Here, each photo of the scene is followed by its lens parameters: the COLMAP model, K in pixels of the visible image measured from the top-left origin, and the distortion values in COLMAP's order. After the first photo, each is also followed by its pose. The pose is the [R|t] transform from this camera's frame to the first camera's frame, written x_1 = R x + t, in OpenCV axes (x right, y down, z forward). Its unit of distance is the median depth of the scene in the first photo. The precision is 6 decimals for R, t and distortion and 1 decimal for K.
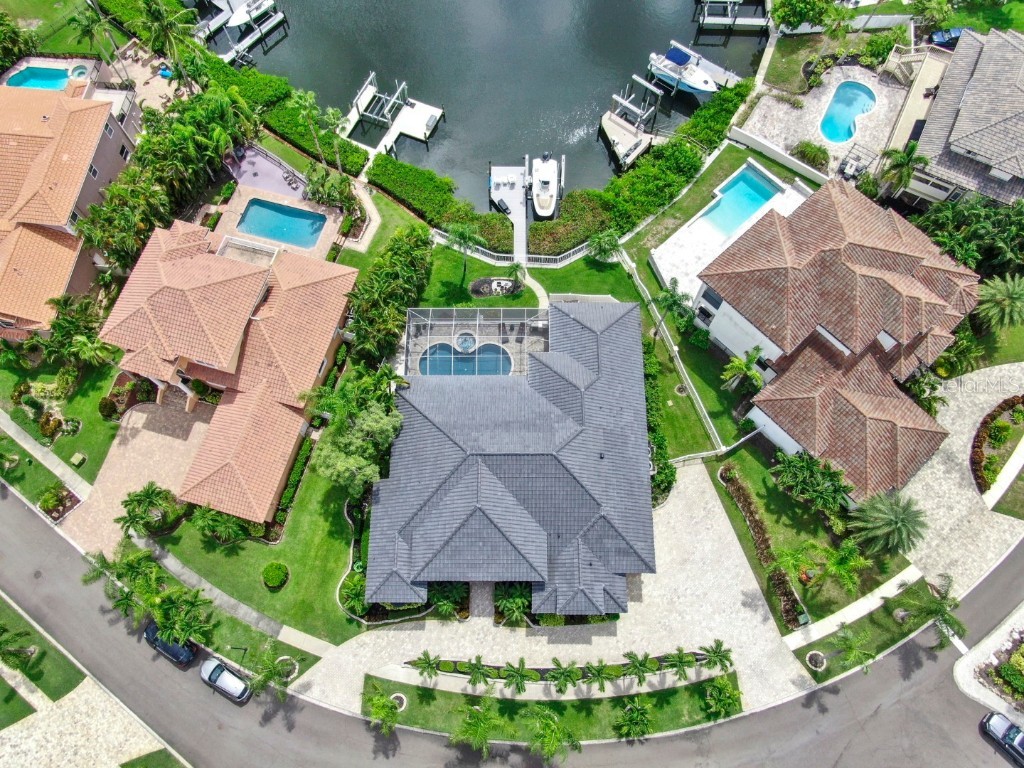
lens RADIAL K [[724.6, 0, 514.7], [0, 724.6, 379.6], [0, 0, 1]] dist [-0.009018, -0.002806]
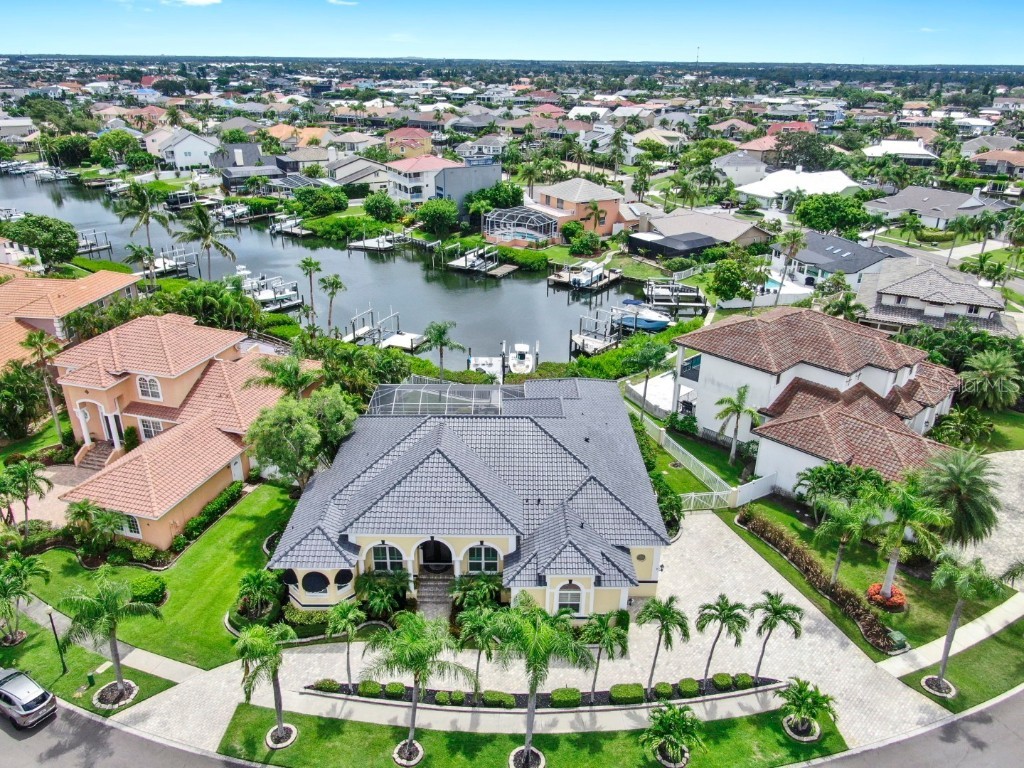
lens RADIAL K [[735.6, 0, 514.1], [0, 735.6, 382.9], [0, 0, 1]] dist [-0.006508, -0.002668]
pose [[0.999858, 0.009865, 0.013640, 0.021465], [0.002789, 0.702014, -0.712157, 0.647754], [-0.016601, 0.712095, 0.701887, 0.335042]]
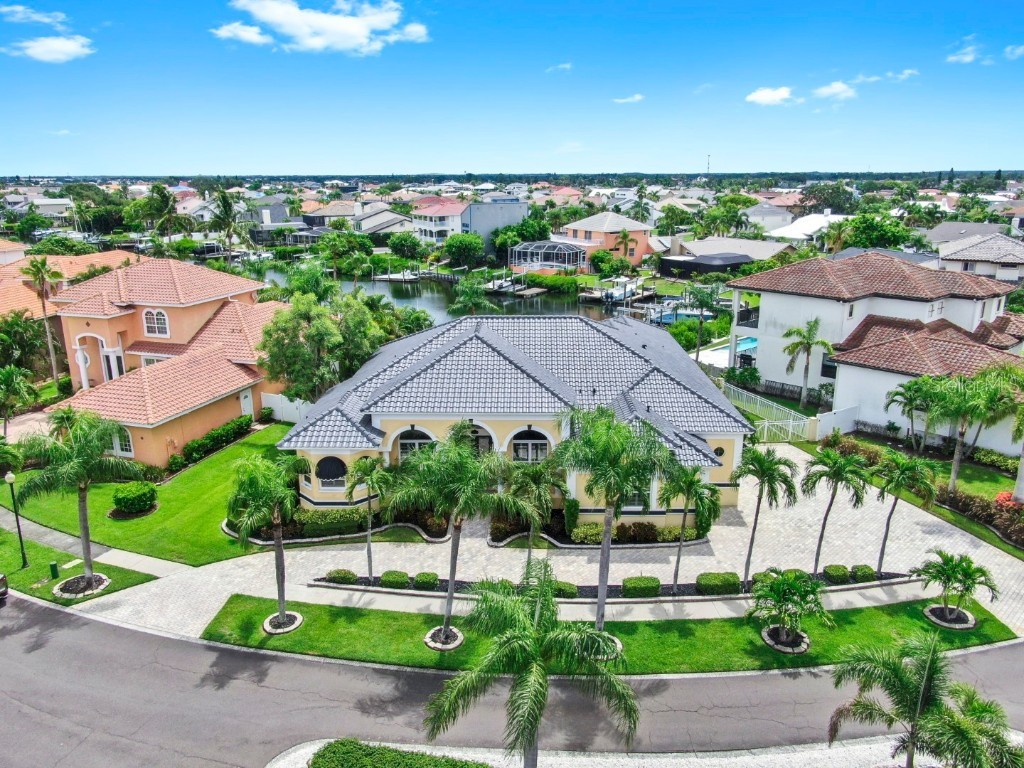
lens RADIAL K [[738.3, 0, 513.7], [0, 738.3, 378.6], [0, 0, 1]] dist [-0.007284, 0.000137]
pose [[0.999887, 0.002554, -0.014785, -0.002141], [-0.013435, 0.591081, -0.806500, 0.709703], [0.006679, 0.806608, 0.591049, 0.555316]]
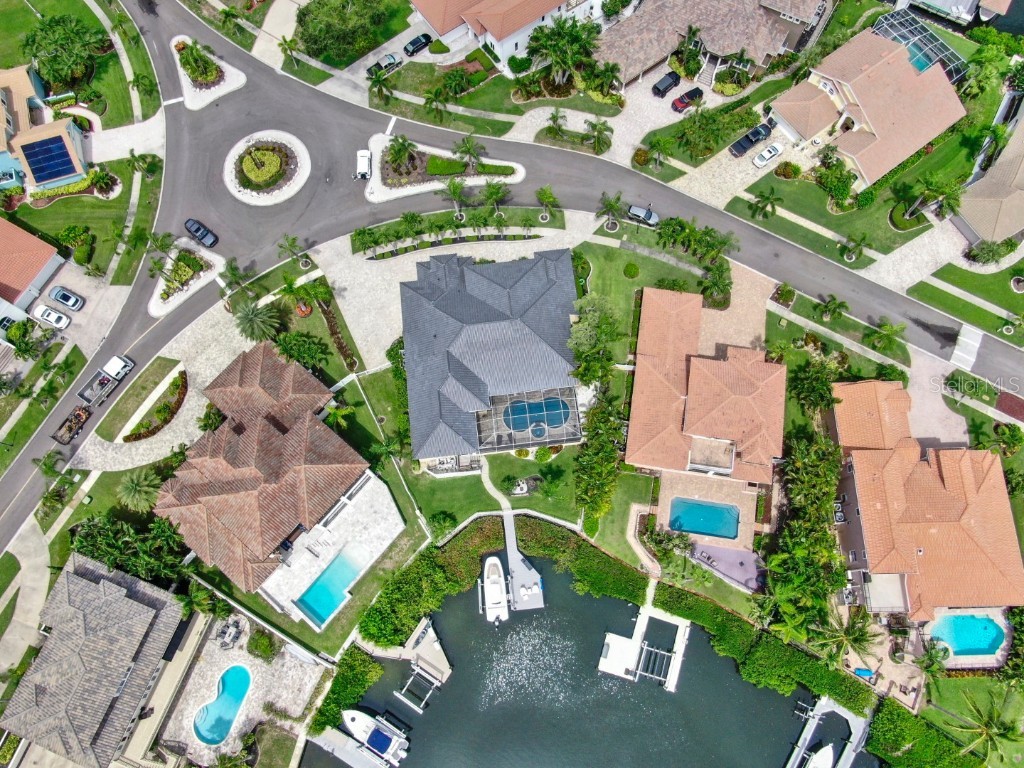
lens RADIAL K [[724.6, 0, 514.7], [0, 724.6, 379.6], [0, 0, 1]] dist [-0.009018, -0.002806]
pose [[-0.992809, 0.117638, -0.022156, -0.004655], [-0.106307, -0.781358, 0.614963, -0.905332], [0.055032, 0.612896, 0.788245, -0.153958]]
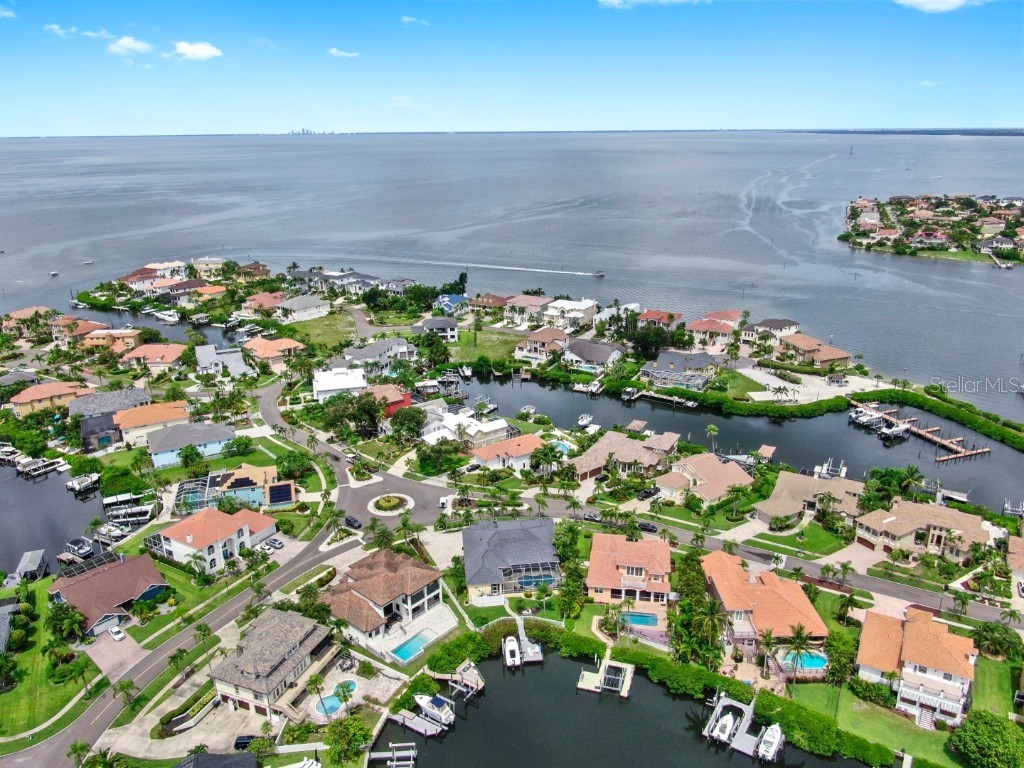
lens RADIAL K [[721.4, 0, 515.6], [0, 721.4, 416.9], [0, 0, 1]] dist [-0.002454, 0.000389]
pose [[-0.993673, 0.052743, -0.099160, 0.233674], [-0.100256, -0.018550, 0.994789, -2.665730], [0.050629, 0.998436, 0.023721, 0.433257]]
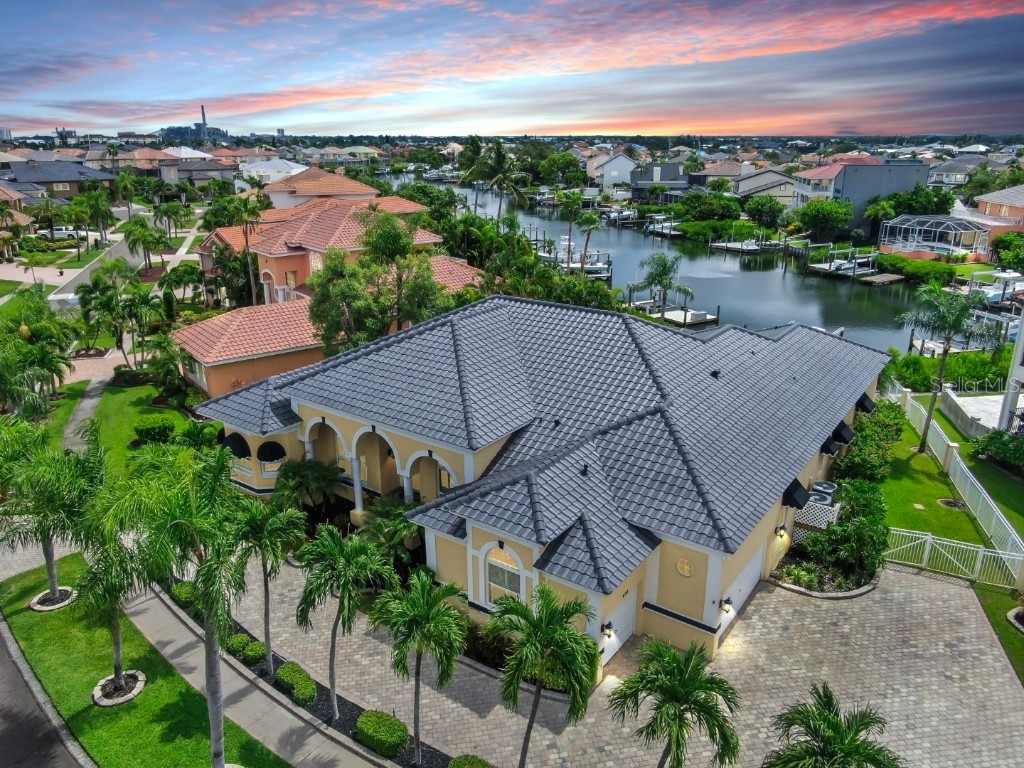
lens RADIAL K [[735.6, 0, 514.1], [0, 735.6, 382.9], [0, 0, 1]] dist [-0.006508, -0.002668]
pose [[0.813367, 0.185508, -0.551380, 0.274250], [-0.543840, 0.579012, -0.607440, 0.467324], [0.206571, 0.793934, 0.571836, 0.665747]]
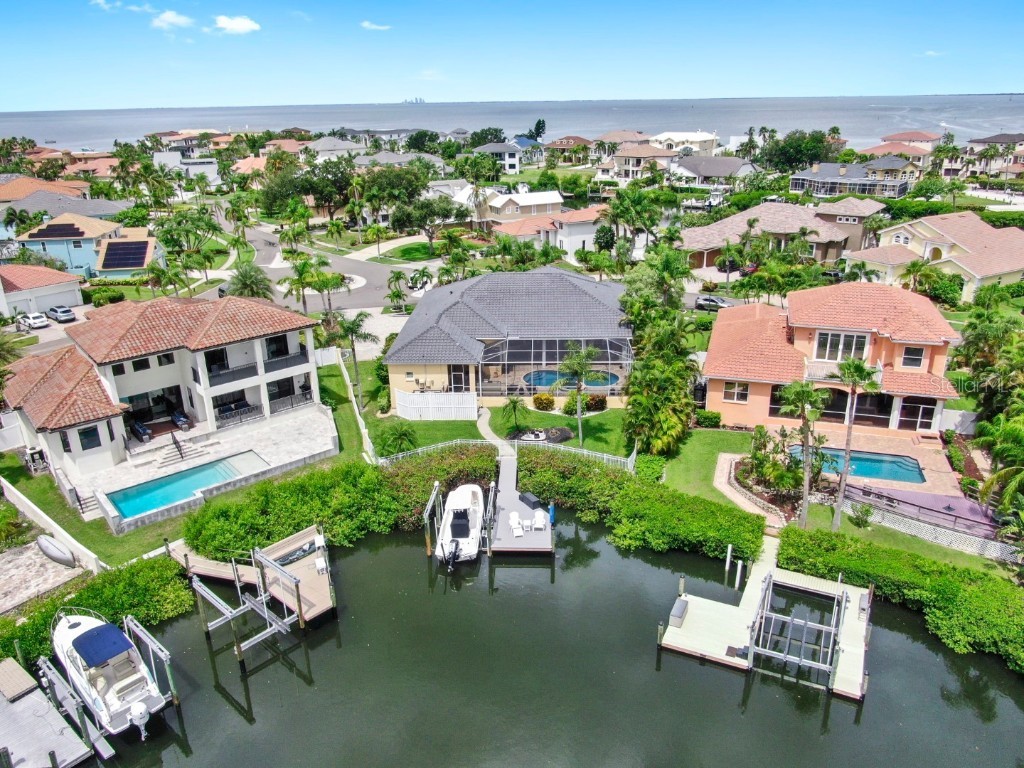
lens RADIAL K [[738.3, 0, 513.7], [0, 738.3, 378.6], [0, 0, 1]] dist [-0.007284, 0.000137]
pose [[-0.999239, 0.007498, 0.038285, -0.033345], [0.038244, -0.005498, 0.999253, -1.113674], [0.007703, 0.999957, 0.005207, 1.099498]]
